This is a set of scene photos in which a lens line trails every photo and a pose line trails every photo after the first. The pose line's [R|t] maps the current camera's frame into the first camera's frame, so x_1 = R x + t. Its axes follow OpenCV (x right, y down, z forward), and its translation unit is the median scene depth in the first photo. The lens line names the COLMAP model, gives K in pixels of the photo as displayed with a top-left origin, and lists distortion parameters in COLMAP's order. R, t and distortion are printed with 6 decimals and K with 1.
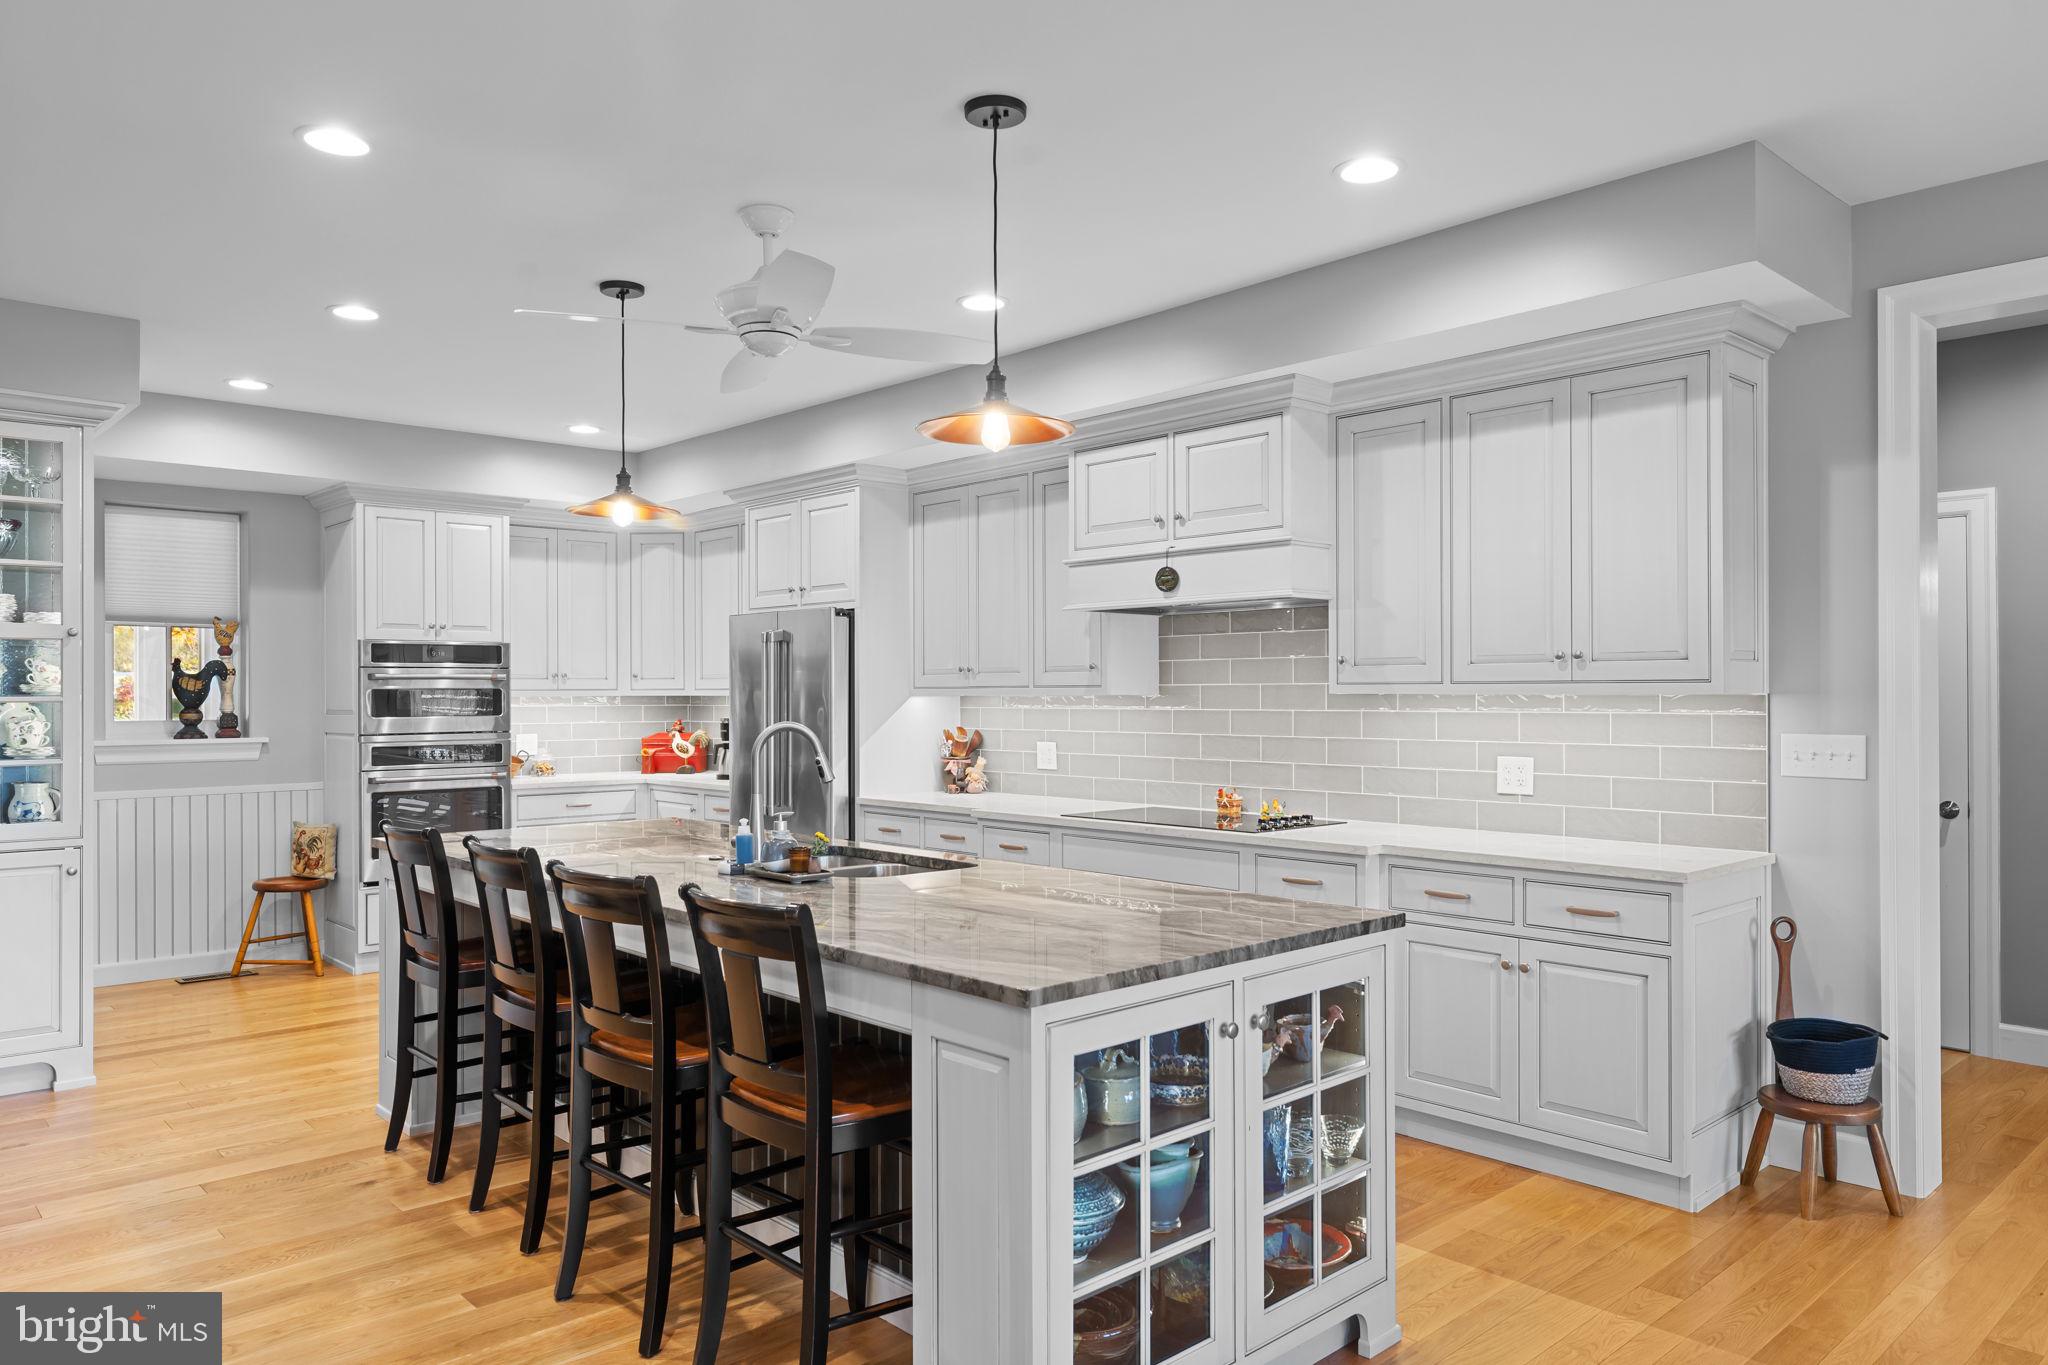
lens RADIAL K [[780.9, 0, 1042.0], [0, 780.9, 698.0], [0, 0, 1]] dist [0.000370, 0.000003]
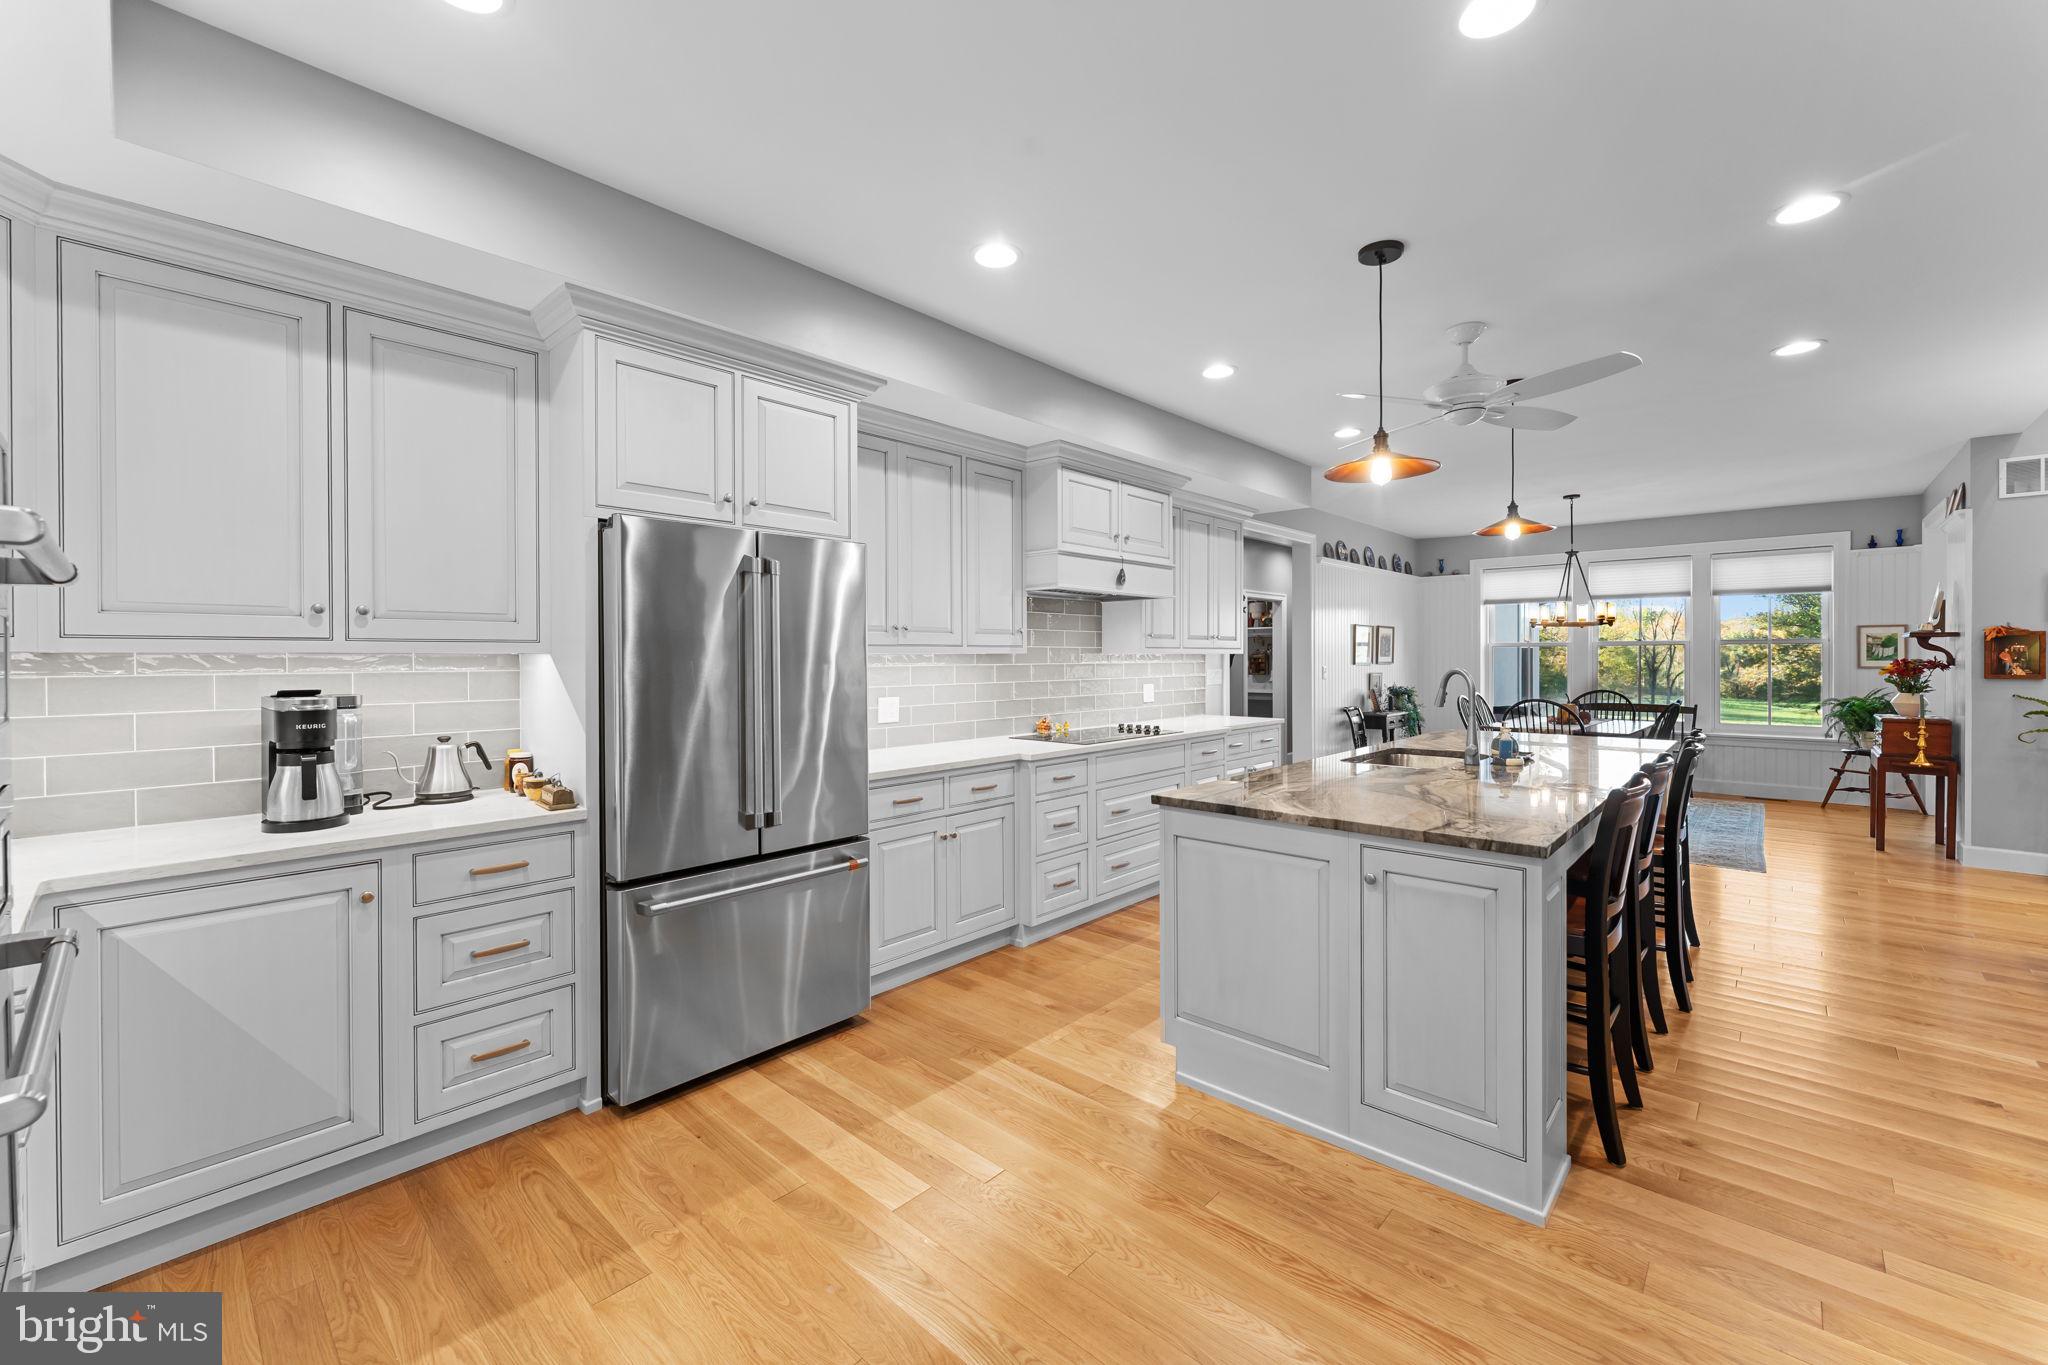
lens RADIAL K [[817.1, 0, 1031.9], [0, 817.1, 673.3], [0, 0, 1]] dist [-0.000110, 0.000083]
pose [[0.208750, -0.023400, 0.977689, -0.894120], [0.003792, 0.999726, 0.023118, -0.002508], [-0.977962, -0.001119, 0.208781, 0.527144]]
